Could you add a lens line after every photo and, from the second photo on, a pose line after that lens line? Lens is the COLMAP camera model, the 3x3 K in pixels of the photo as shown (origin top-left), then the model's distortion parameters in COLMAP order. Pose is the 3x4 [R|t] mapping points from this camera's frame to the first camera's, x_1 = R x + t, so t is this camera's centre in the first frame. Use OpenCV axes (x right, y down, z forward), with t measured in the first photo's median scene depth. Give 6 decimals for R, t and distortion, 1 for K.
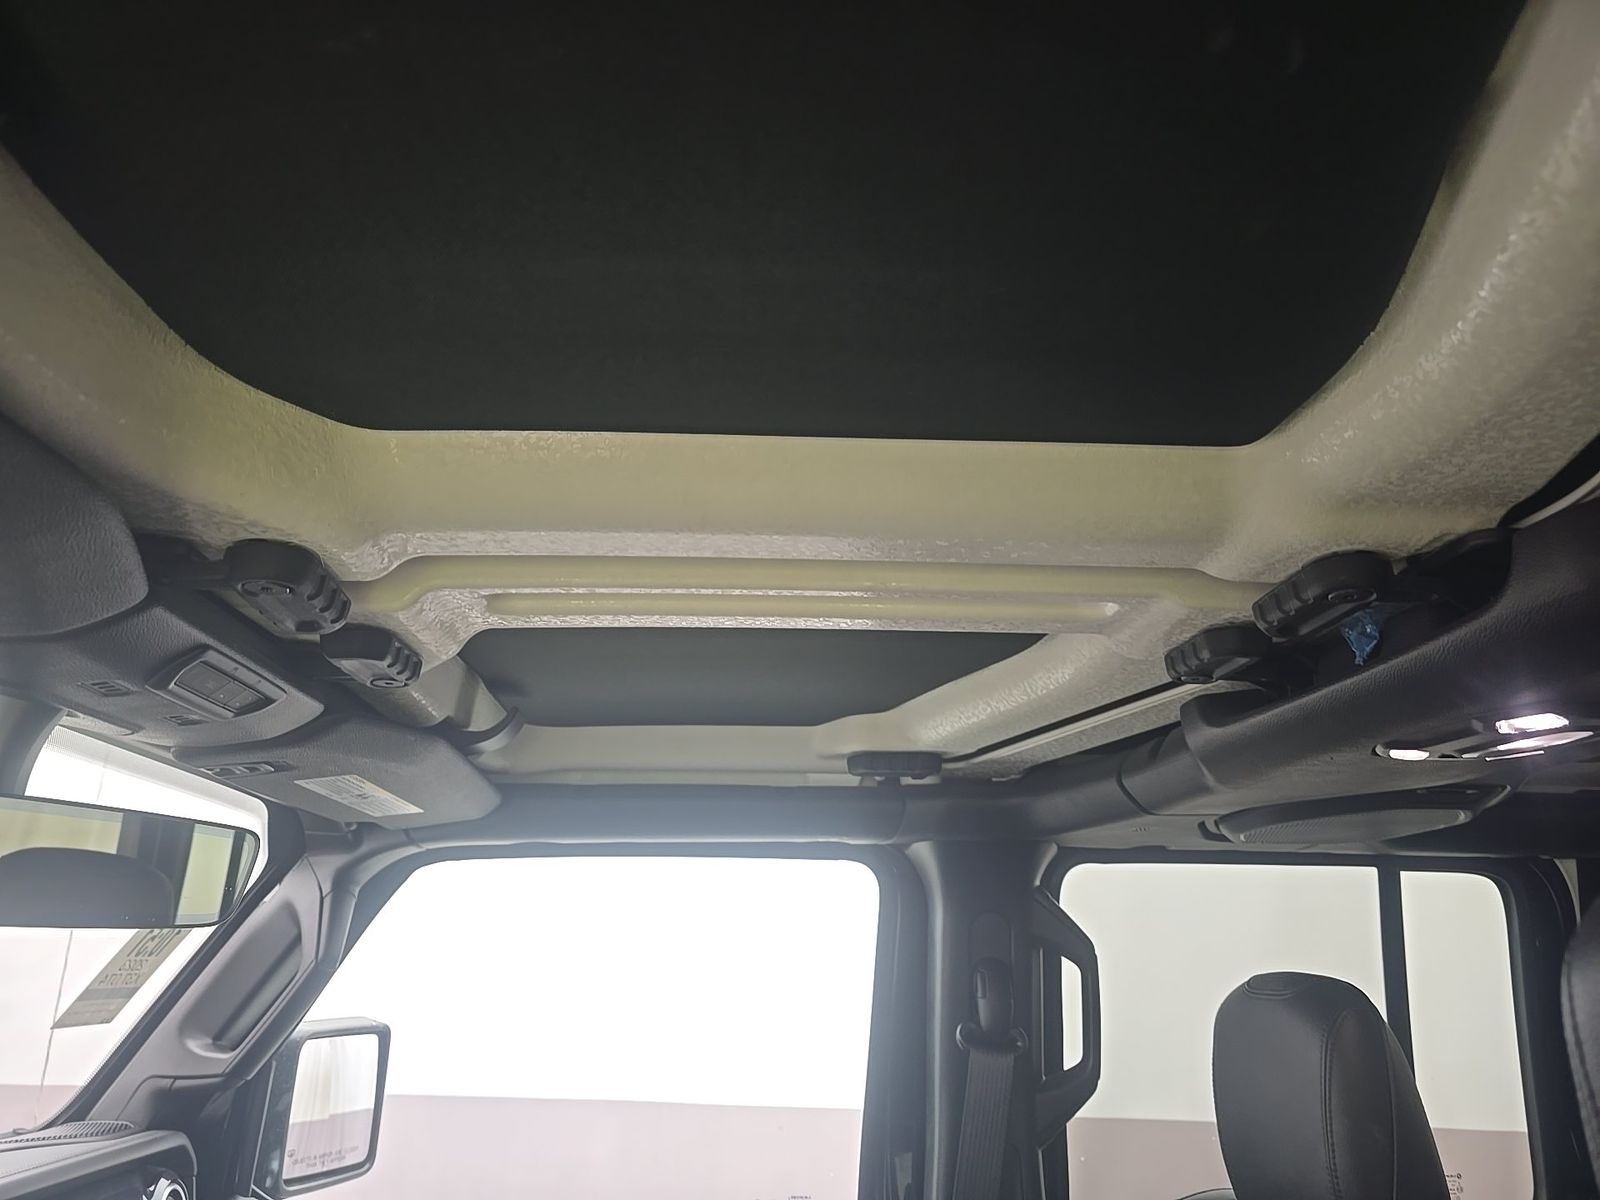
lens RADIAL K [[1068.3, 0, 800.0], [0, 1068.3, 600.0], [0, 0, 1]] dist [0.044308, -0.041451]
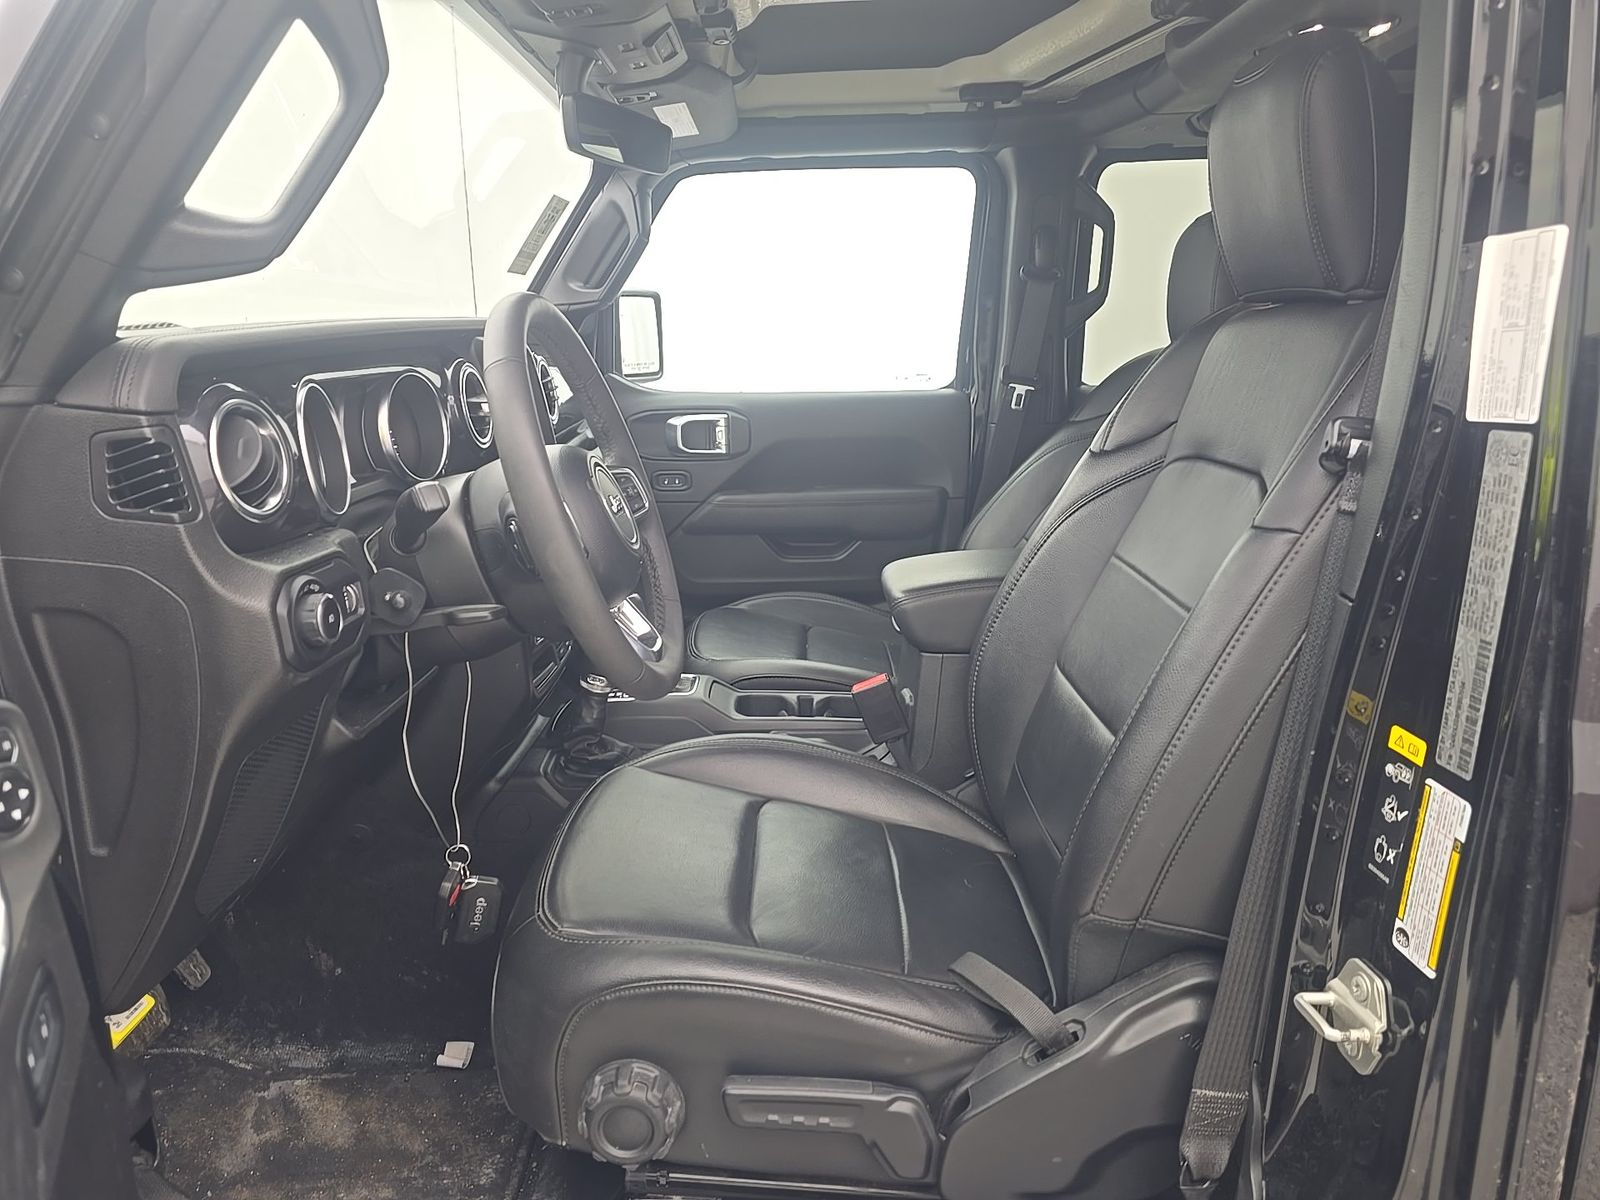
lens RADIAL K [[1068.3, 0, 800.0], [0, 1068.3, 600.0], [0, 0, 1]] dist [0.044308, -0.041451]
pose [[0.996259, -0.003193, -0.086358, -0.048771], [0.048537, 0.847476, 0.528610, -0.053596], [0.071499, -0.530824, 0.844461, -0.661799]]
